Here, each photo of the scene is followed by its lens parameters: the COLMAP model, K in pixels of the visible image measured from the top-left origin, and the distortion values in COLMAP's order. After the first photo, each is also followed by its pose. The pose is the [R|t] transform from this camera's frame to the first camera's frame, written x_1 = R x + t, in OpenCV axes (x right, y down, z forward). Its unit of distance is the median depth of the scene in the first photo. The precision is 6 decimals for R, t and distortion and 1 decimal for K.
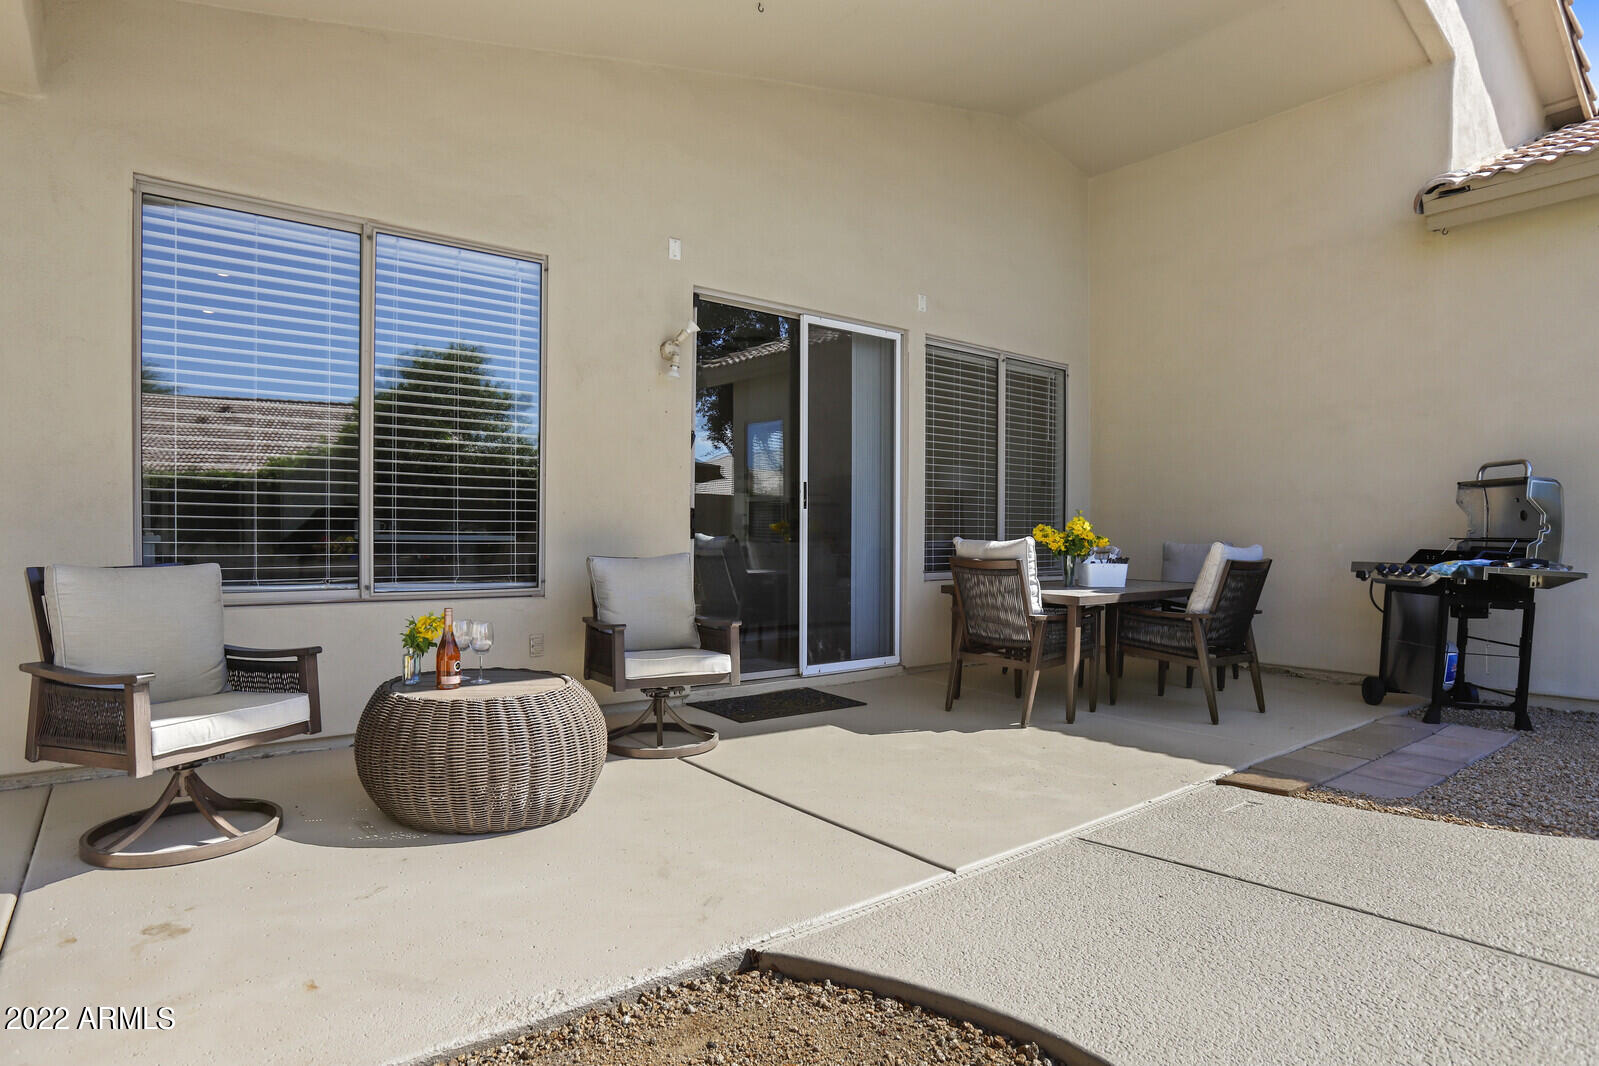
lens RADIAL K [[935.0, 0, 805.2], [0, 935.0, 544.2], [0, 0, 1]] dist [-0.024279, -0.002631]
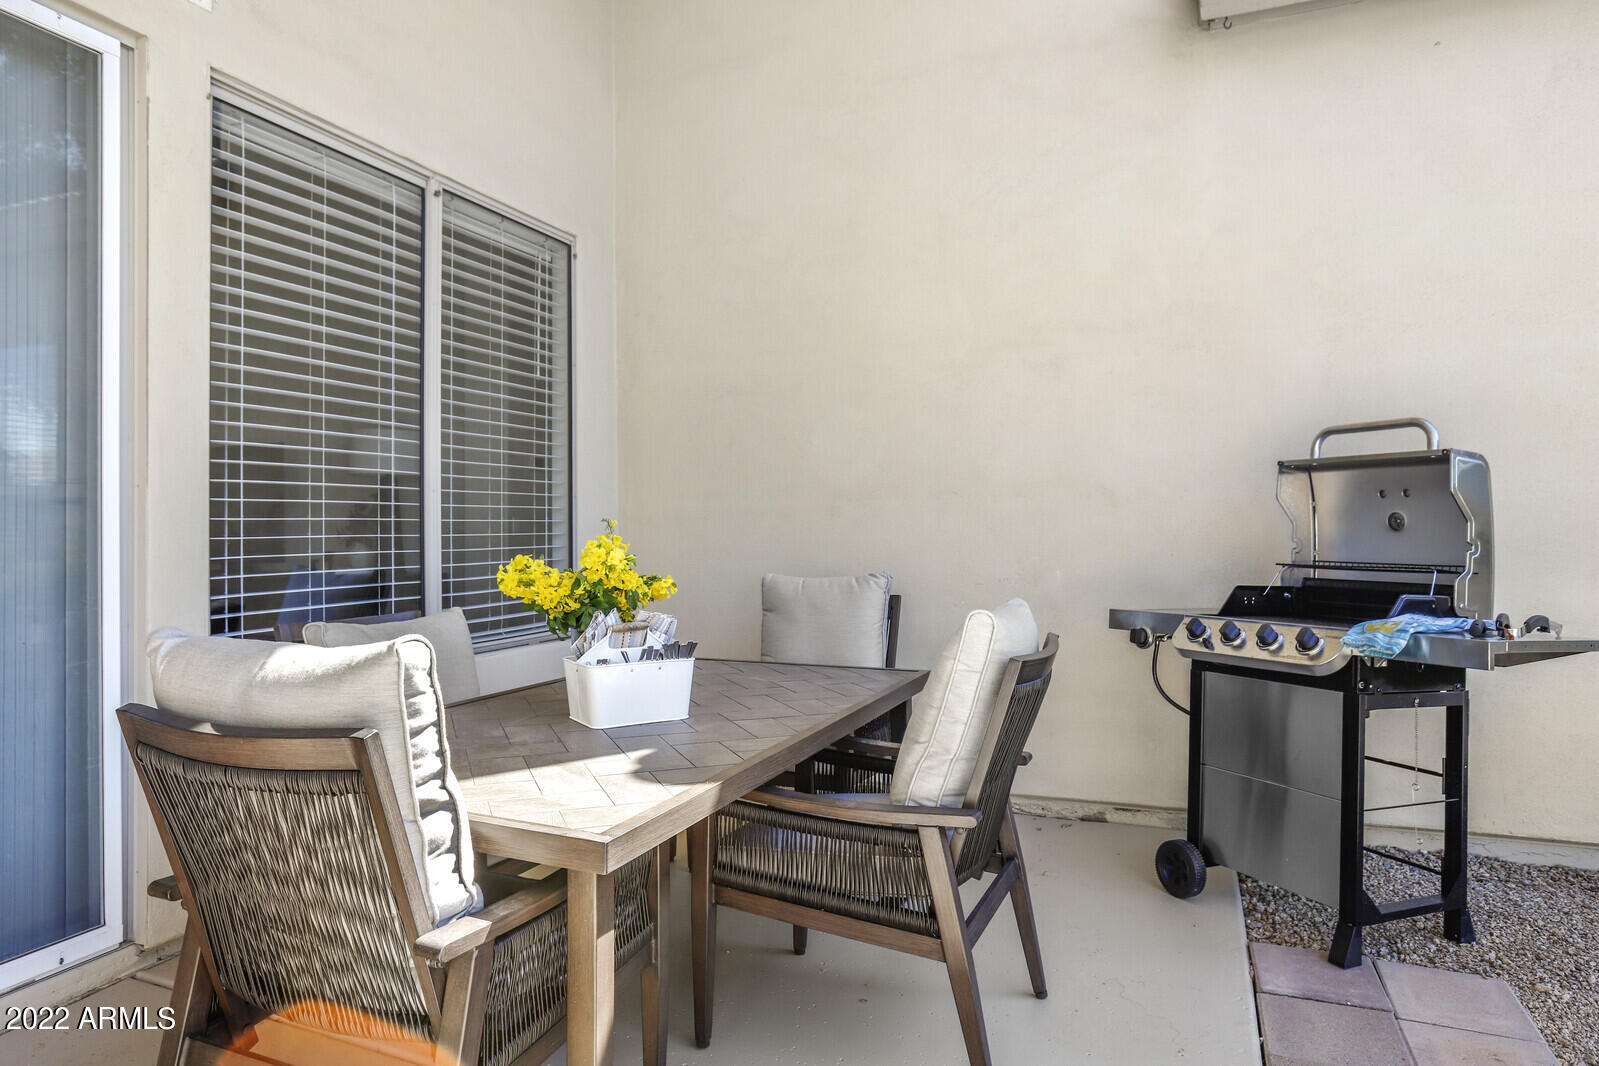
lens RADIAL K [[1017.9, 0, 806.0], [0, 1017.9, 533.0], [0, 0, 1]] dist [-0.022495, 0.000202]
pose [[0.884757, -0.015337, 0.465800, 0.175528], [0.019801, 0.999793, -0.004690, -0.027280], [-0.465632, 0.013373, 0.884877, 0.597235]]
